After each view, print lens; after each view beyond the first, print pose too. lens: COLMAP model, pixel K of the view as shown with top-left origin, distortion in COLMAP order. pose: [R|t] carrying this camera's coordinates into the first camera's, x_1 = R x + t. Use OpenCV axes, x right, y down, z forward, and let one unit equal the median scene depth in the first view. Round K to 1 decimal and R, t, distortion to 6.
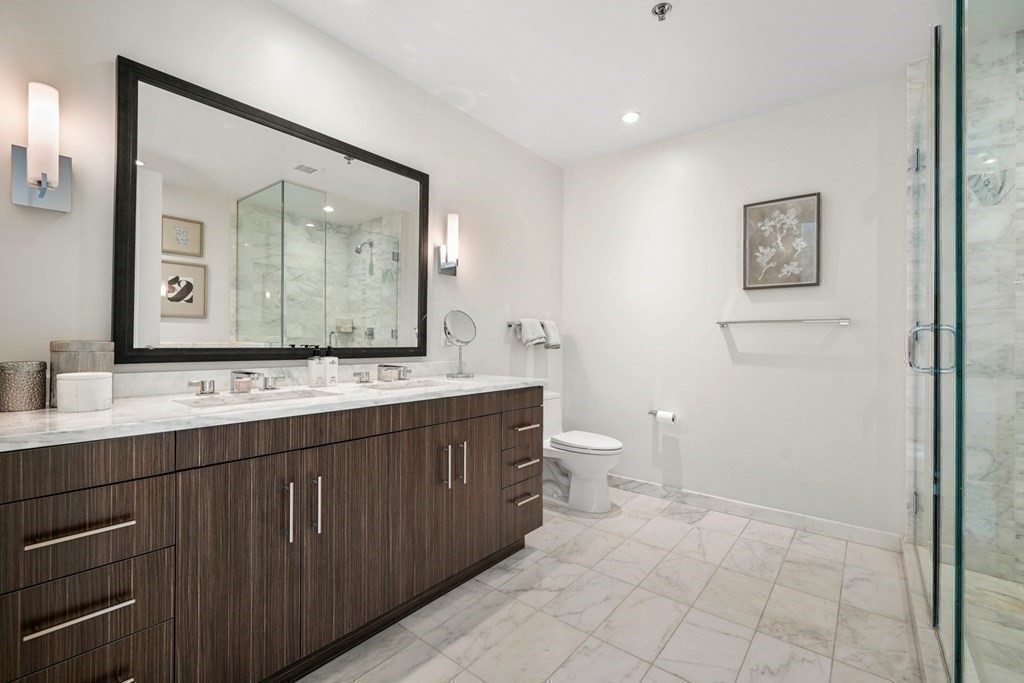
lens RADIAL K [[435.3, 0, 508.8], [0, 435.3, 340.4], [0, 0, 1]] dist [0.001130, 0.000038]
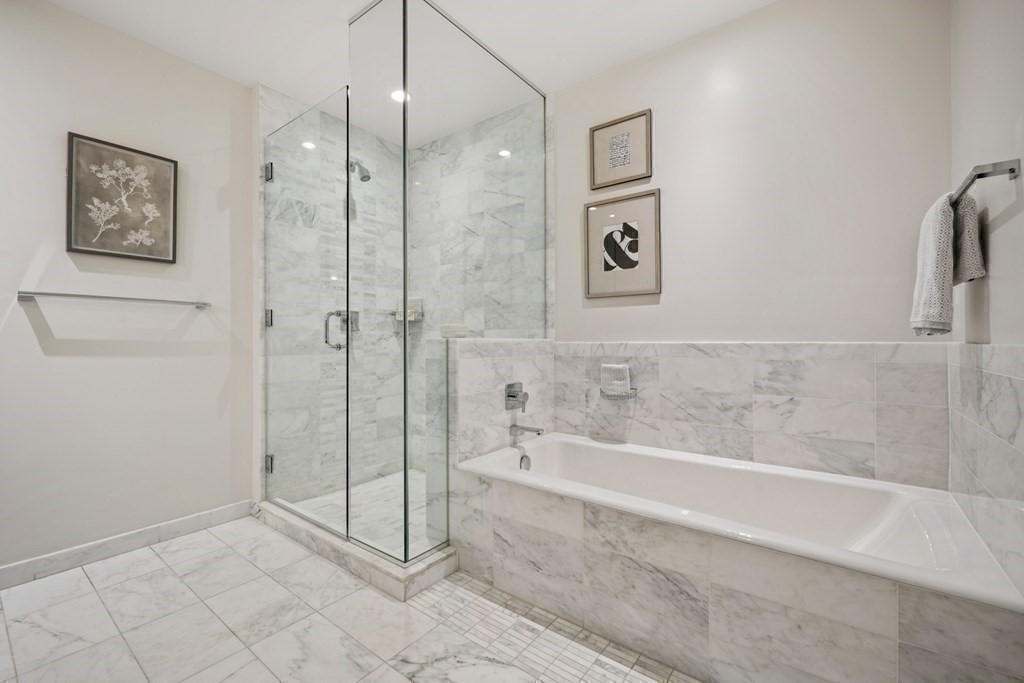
lens RADIAL K [[435.3, 0, 508.8], [0, 435.3, 340.4], [0, 0, 1]] dist [0.001130, 0.000038]
pose [[-0.033728, -0.006364, 0.999411, -0.206822], [-0.004683, 0.999970, 0.006209, 0.023359], [-0.999420, -0.004471, -0.033757, 0.317849]]
